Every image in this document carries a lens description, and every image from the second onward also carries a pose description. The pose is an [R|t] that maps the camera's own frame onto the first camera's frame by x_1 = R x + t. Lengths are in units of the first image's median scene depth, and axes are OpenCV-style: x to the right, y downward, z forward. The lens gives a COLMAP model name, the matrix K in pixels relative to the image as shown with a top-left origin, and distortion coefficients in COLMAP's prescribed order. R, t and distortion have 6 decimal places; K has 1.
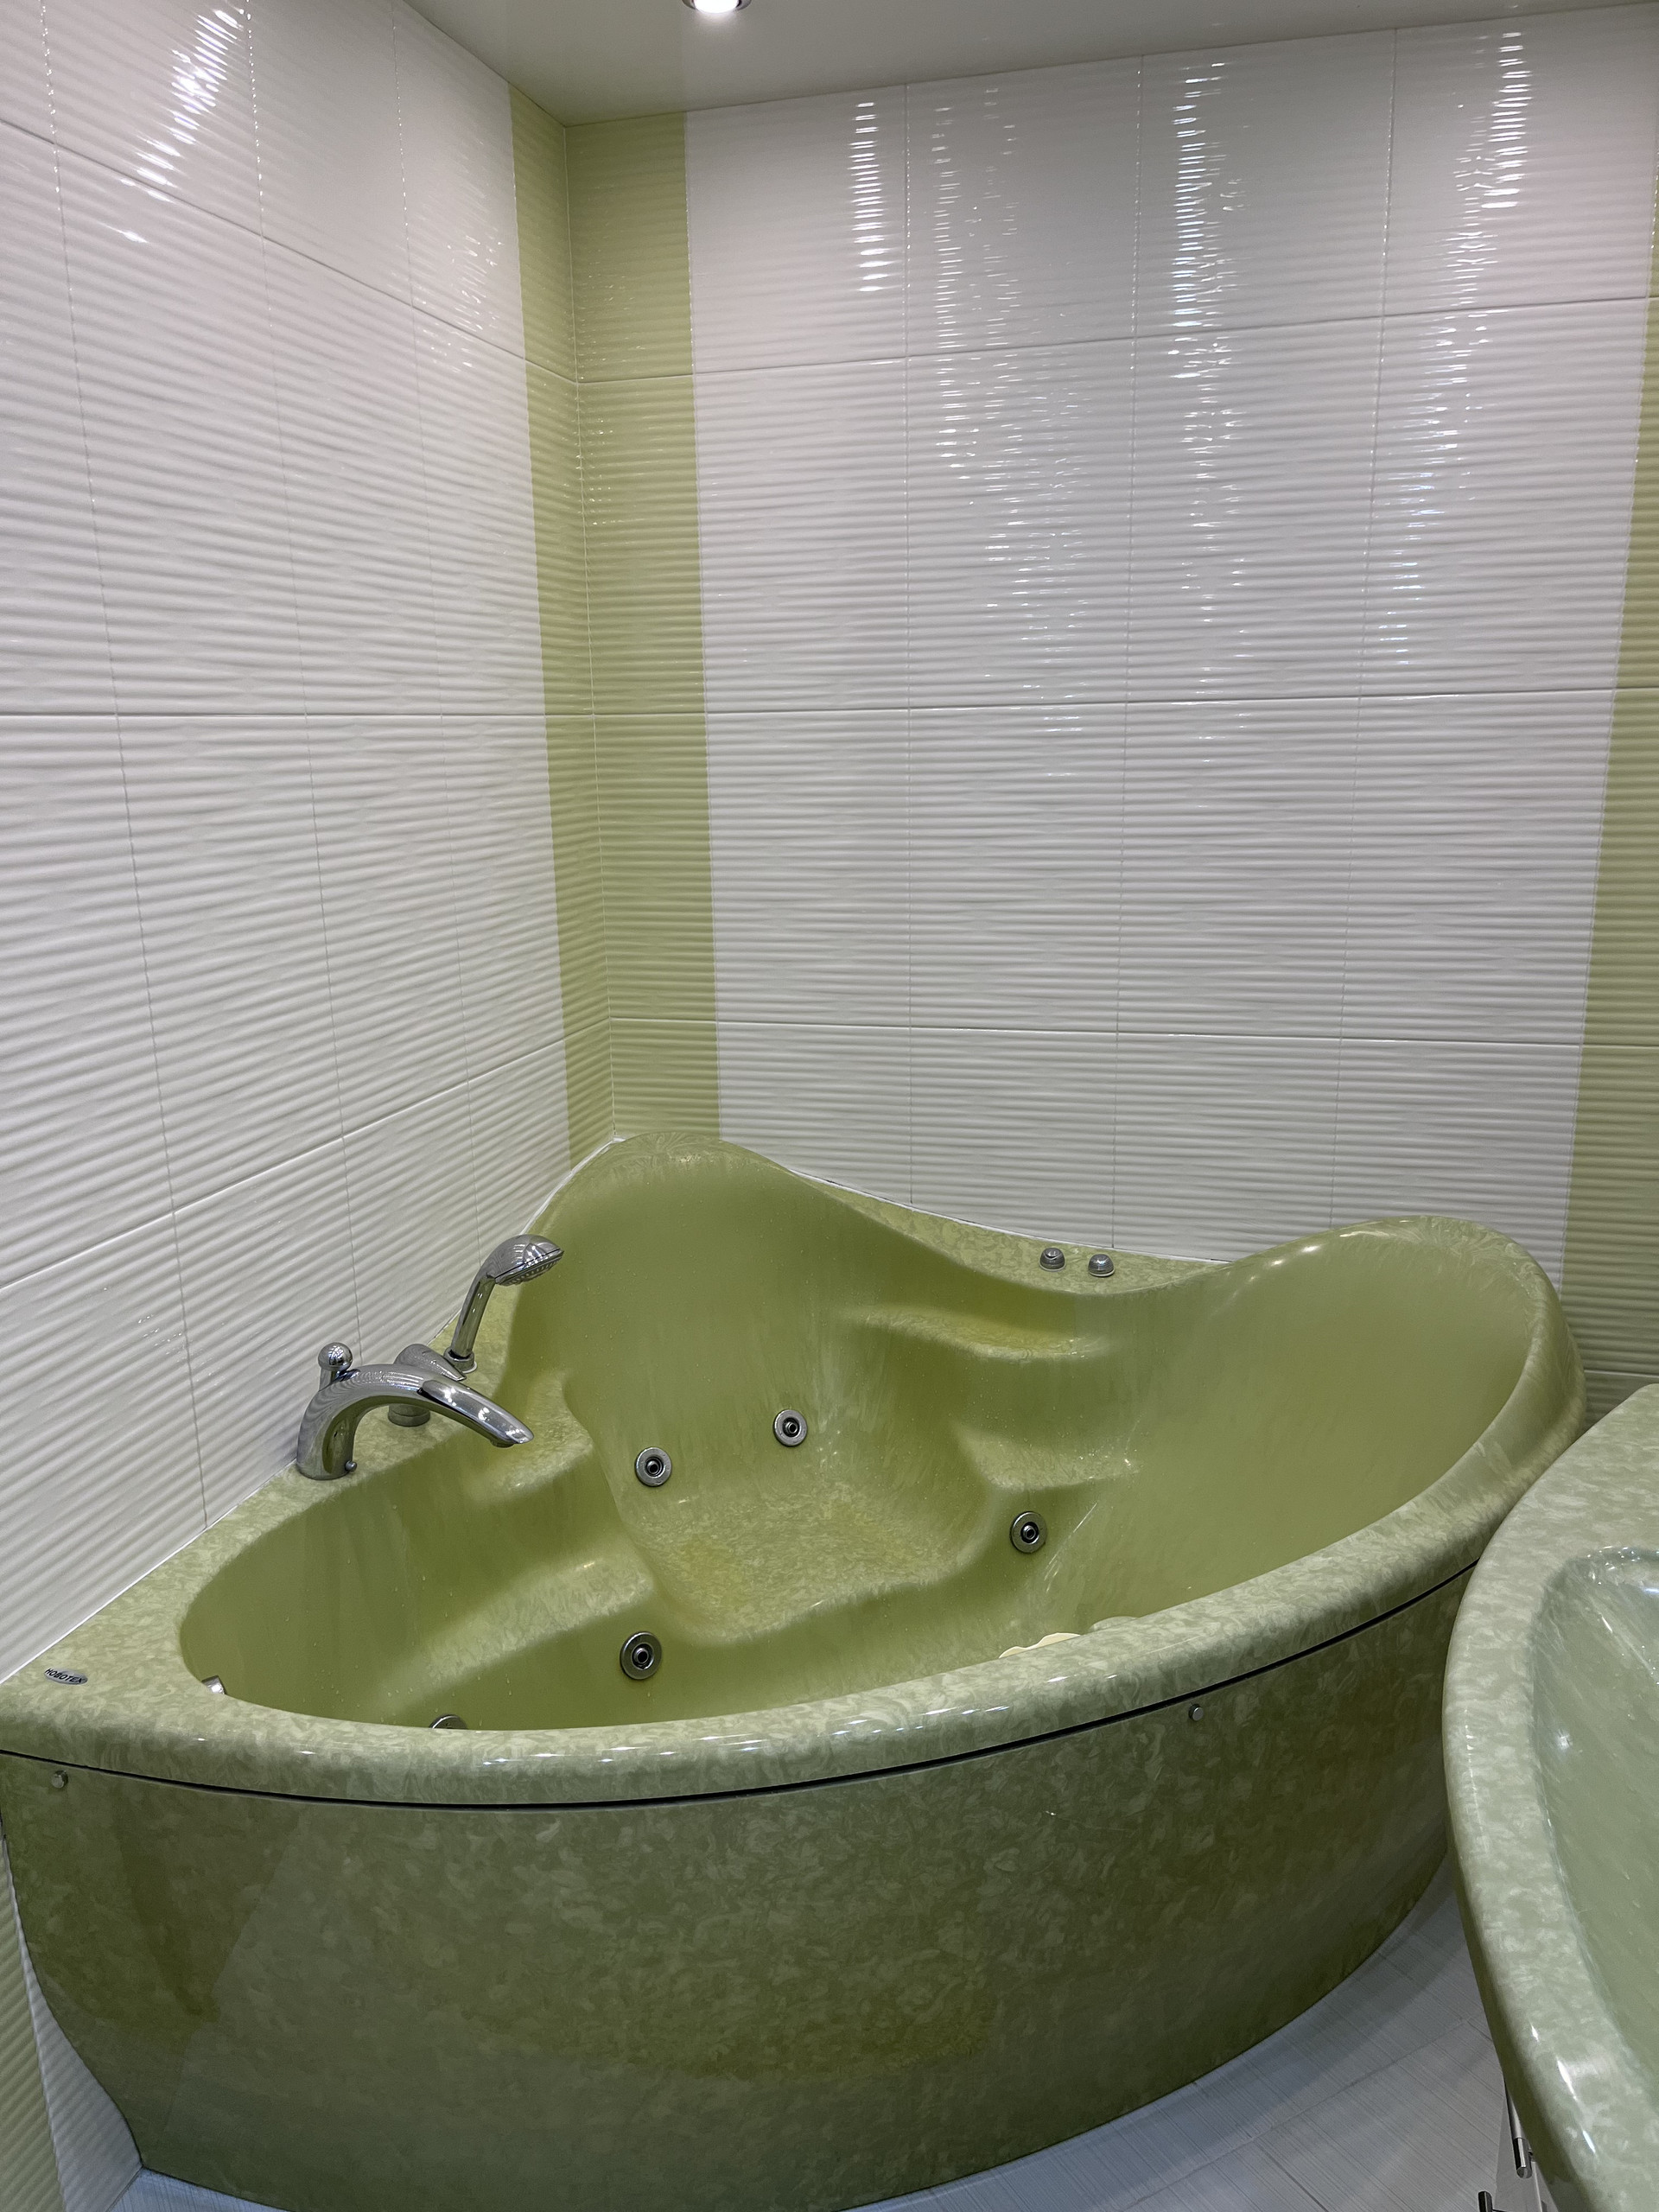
lens RADIAL K [[1668.9, 0, 835.5], [0, 1668.9, 1108.6], [0, 0, 1]] dist [0.051215, -0.069224]
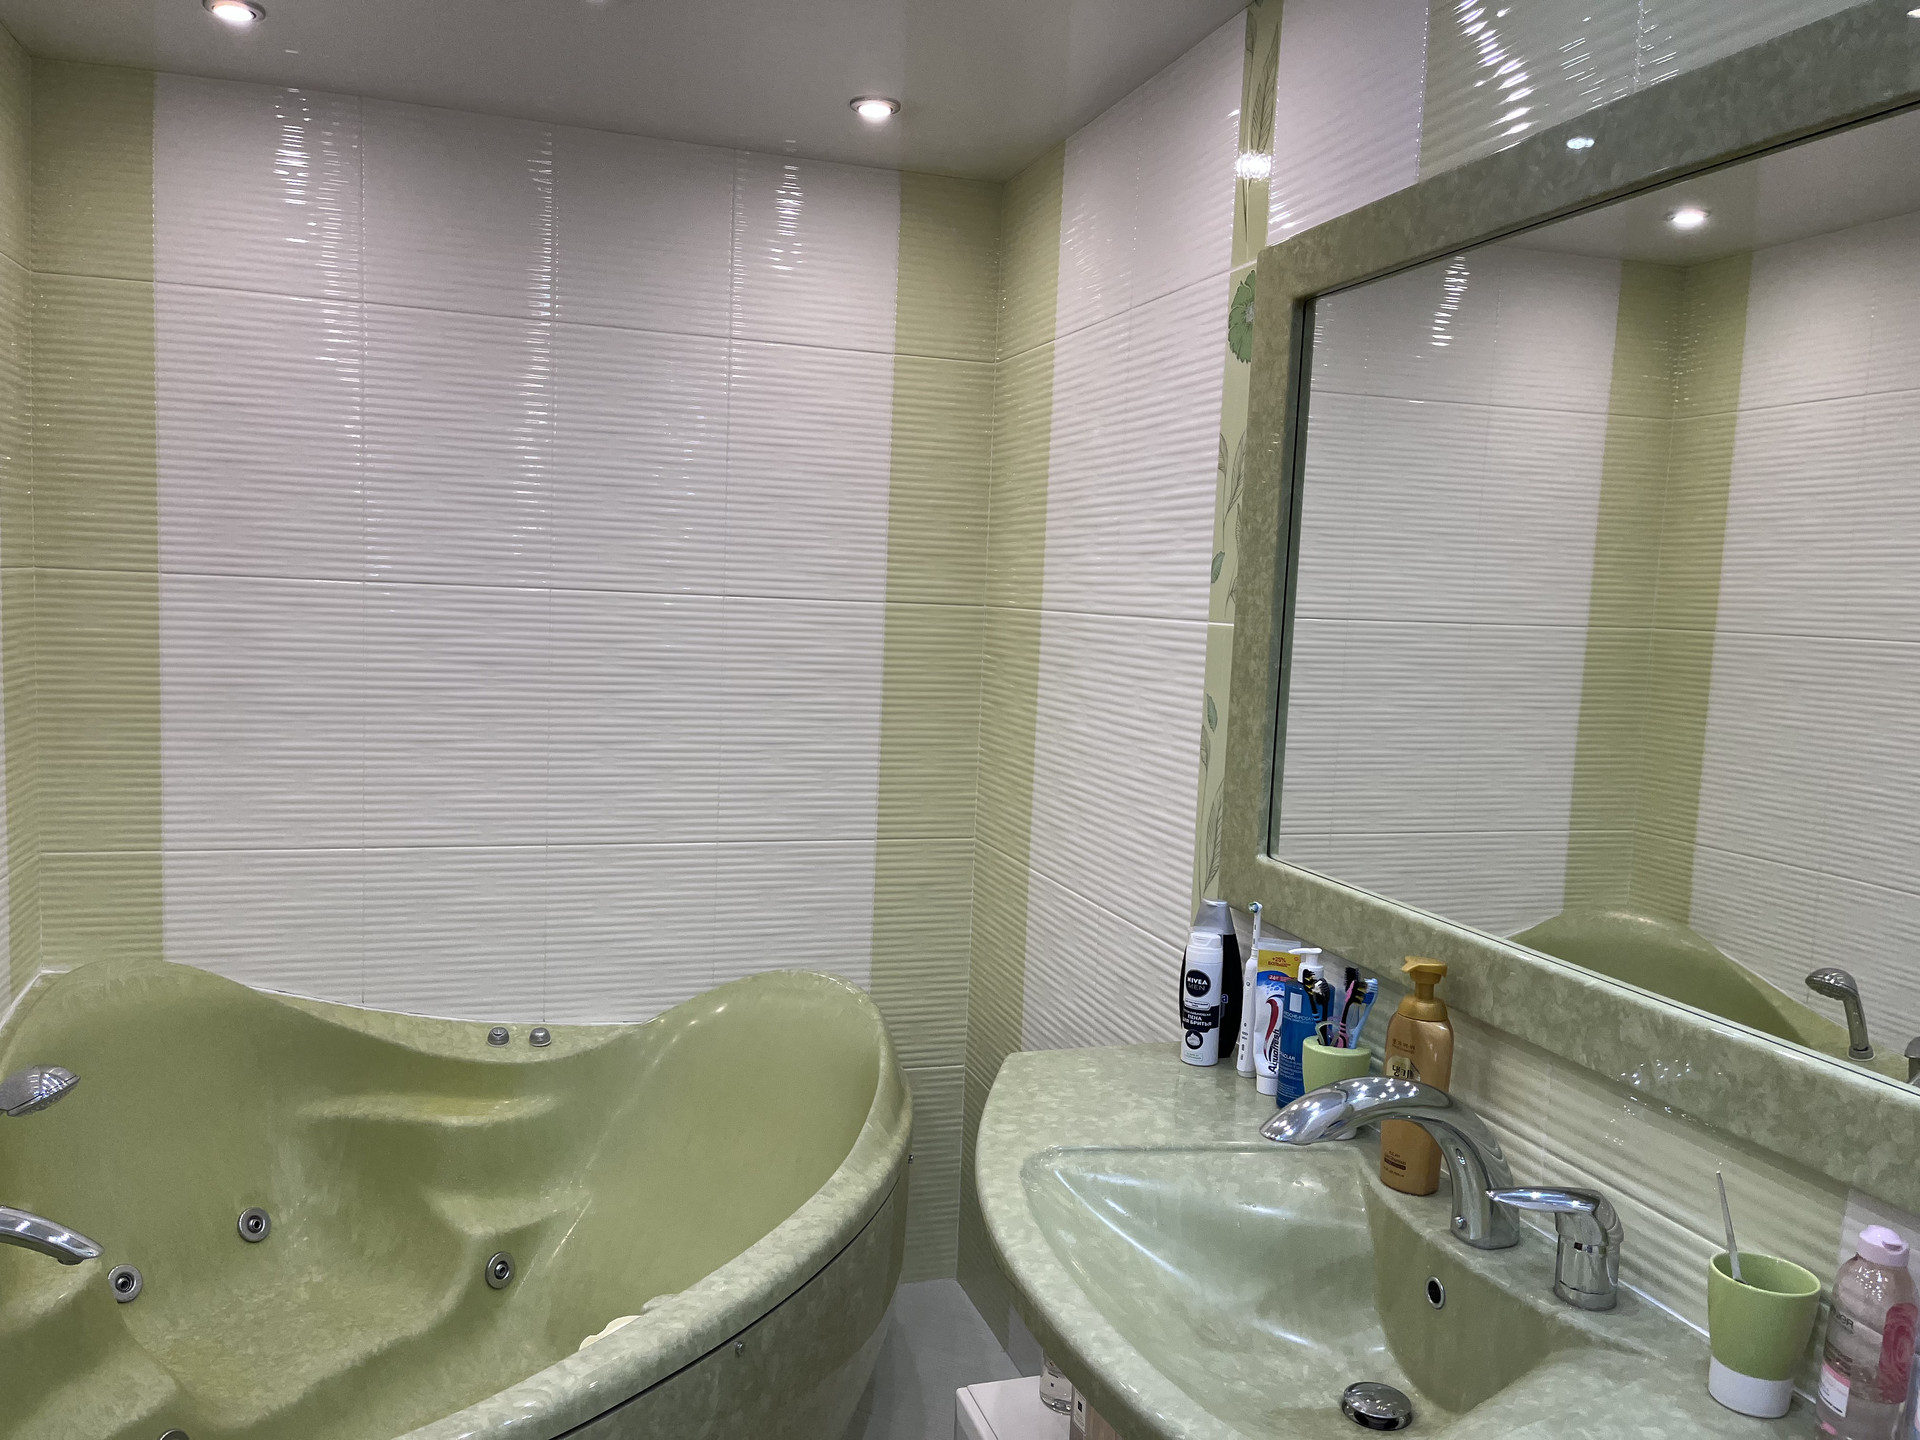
lens RADIAL K [[1448.6, 0, 960.0], [0, 1448.6, 720.0], [0, 0, 1]] dist [0.051215, -0.069224]
pose [[0.832152, 0.004466, 0.554530, -0.181730], [0.065196, 0.992245, -0.105827, -0.003455], [-0.550702, 0.124218, 0.825407, -0.079634]]
